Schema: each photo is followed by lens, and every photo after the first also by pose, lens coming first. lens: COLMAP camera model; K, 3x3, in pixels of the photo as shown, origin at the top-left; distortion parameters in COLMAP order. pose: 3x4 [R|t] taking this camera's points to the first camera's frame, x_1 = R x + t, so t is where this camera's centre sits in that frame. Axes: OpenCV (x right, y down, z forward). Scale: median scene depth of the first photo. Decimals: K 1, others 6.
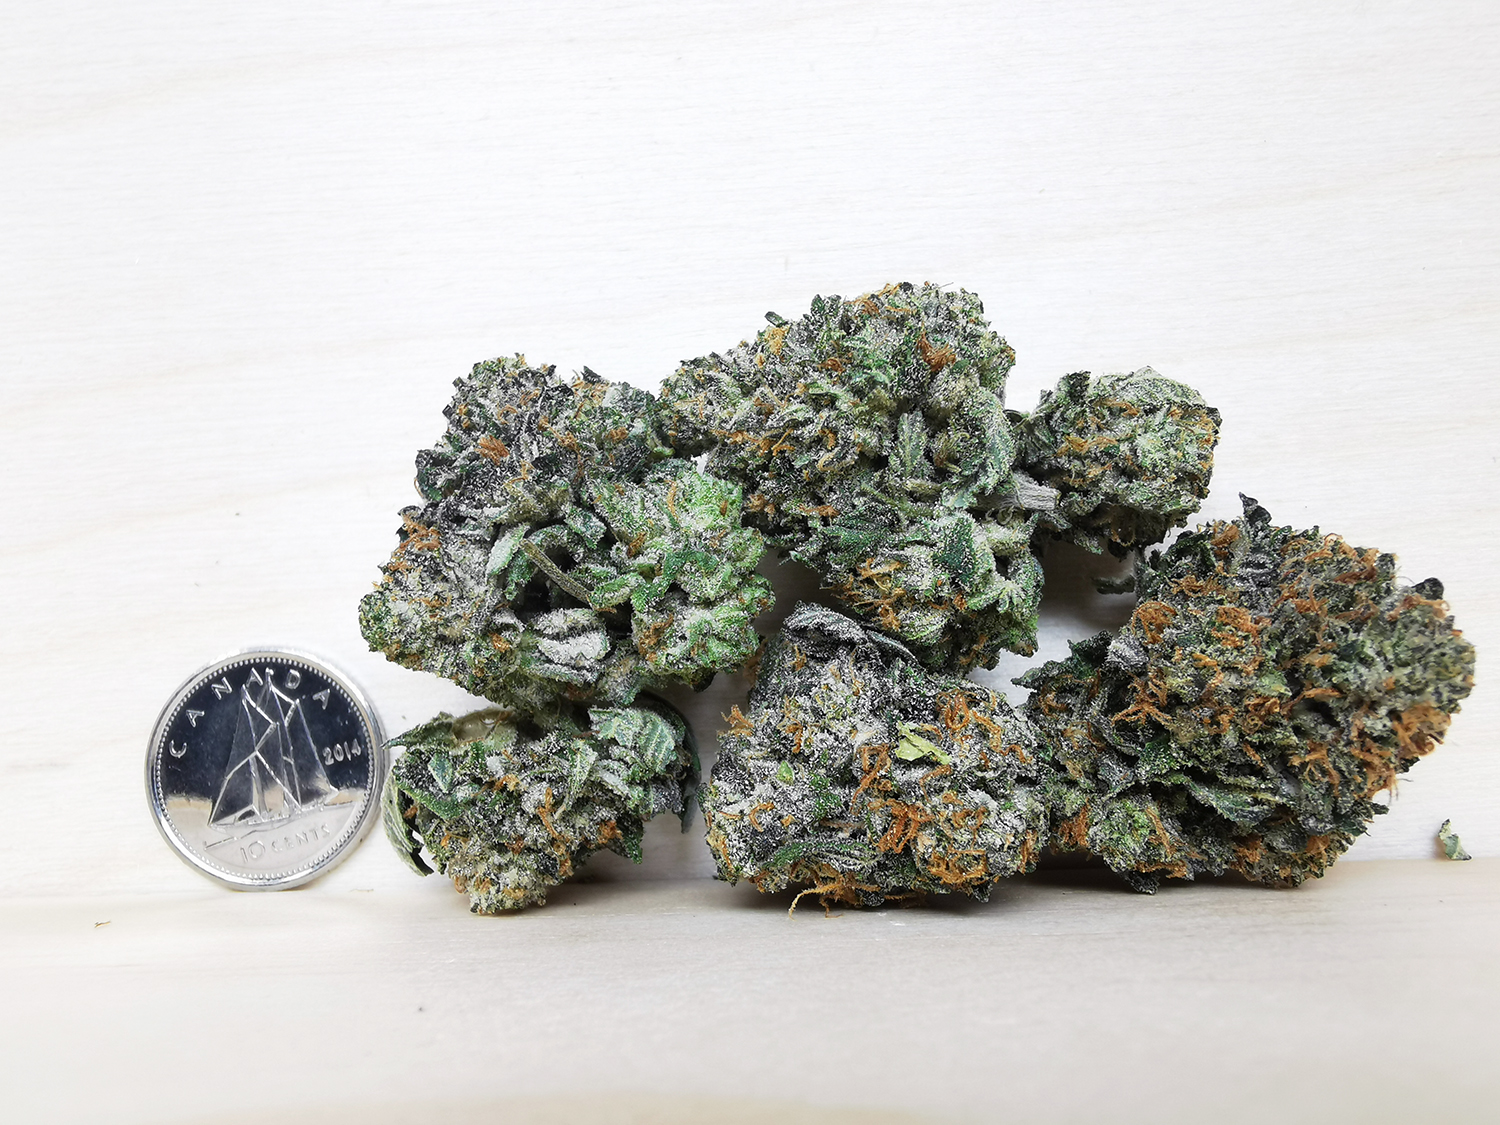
lens RADIAL K [[1116.1, 0, 758.8], [0, 1116.1, 592.1], [0, 0, 1]] dist [-0.023389, 0.020895]
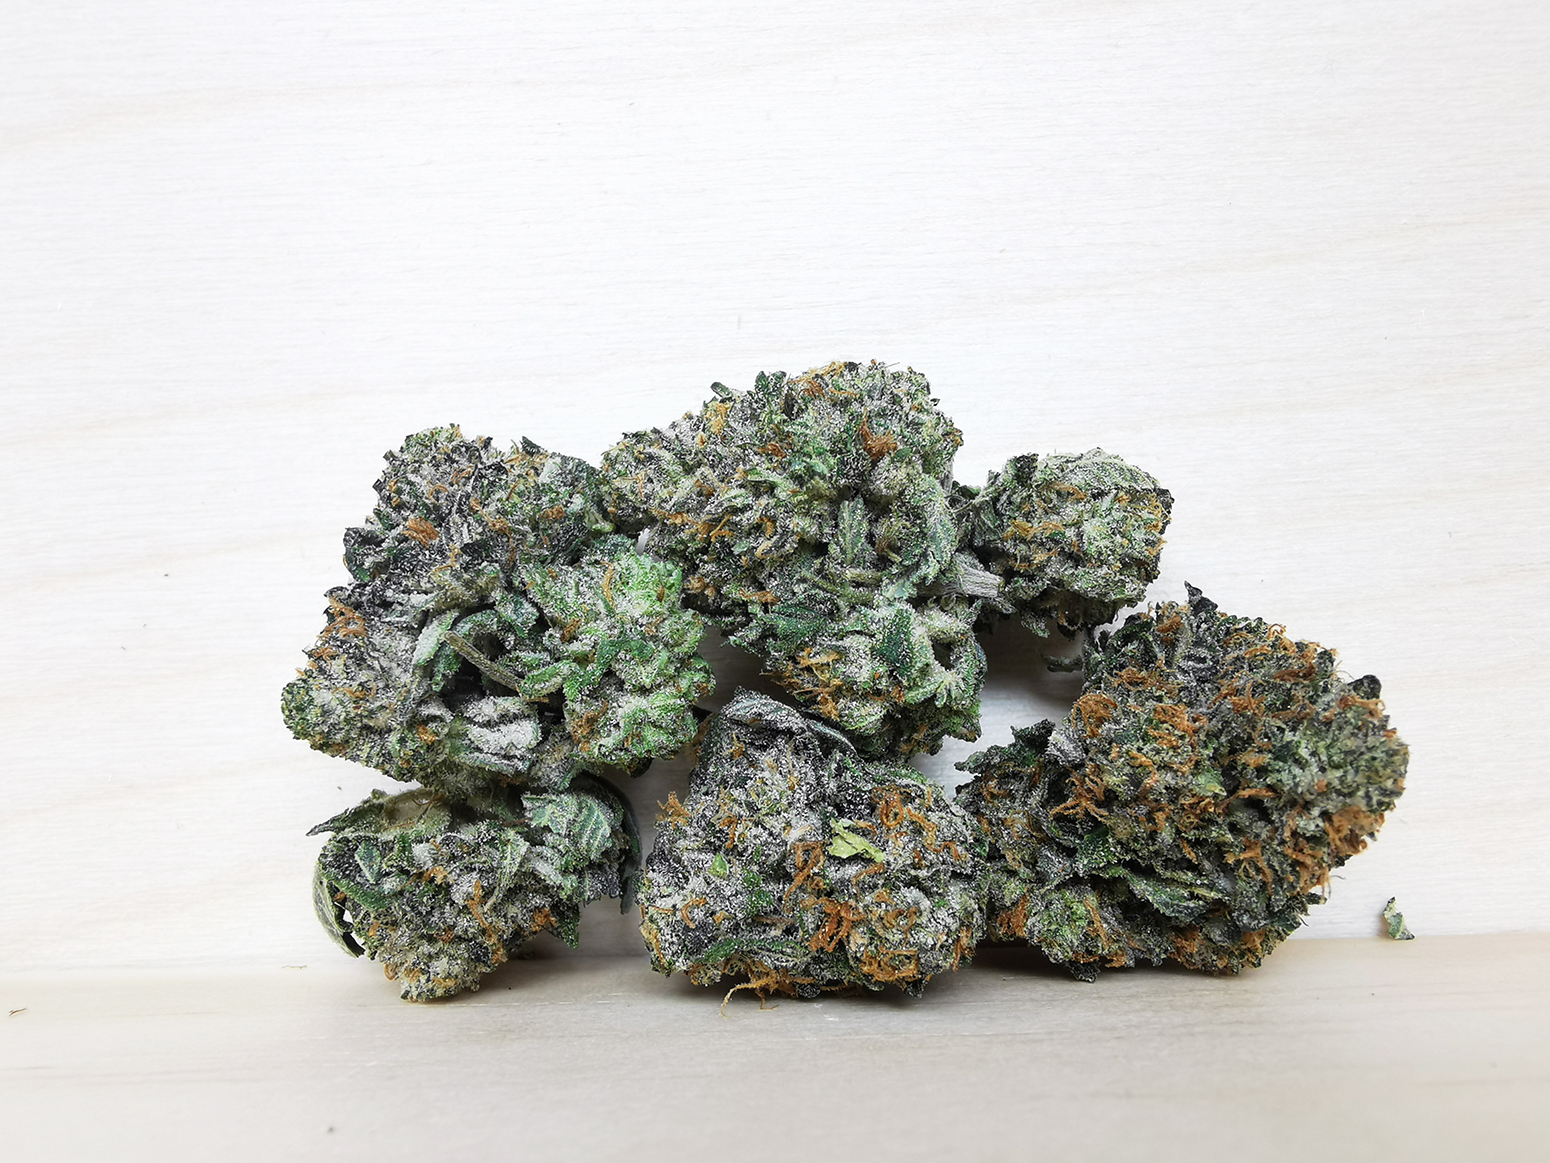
lens RADIAL K [[1153.3, 0, 805.5], [0, 1153.3, 588.2], [0, 0, 1]] dist [-0.023389, 0.020895]
pose [[0.999485, 0.009451, 0.030654, 0.064039], [-0.010192, 0.999657, 0.024121, -0.104943], [-0.030416, -0.024421, 0.999239, -0.012325]]
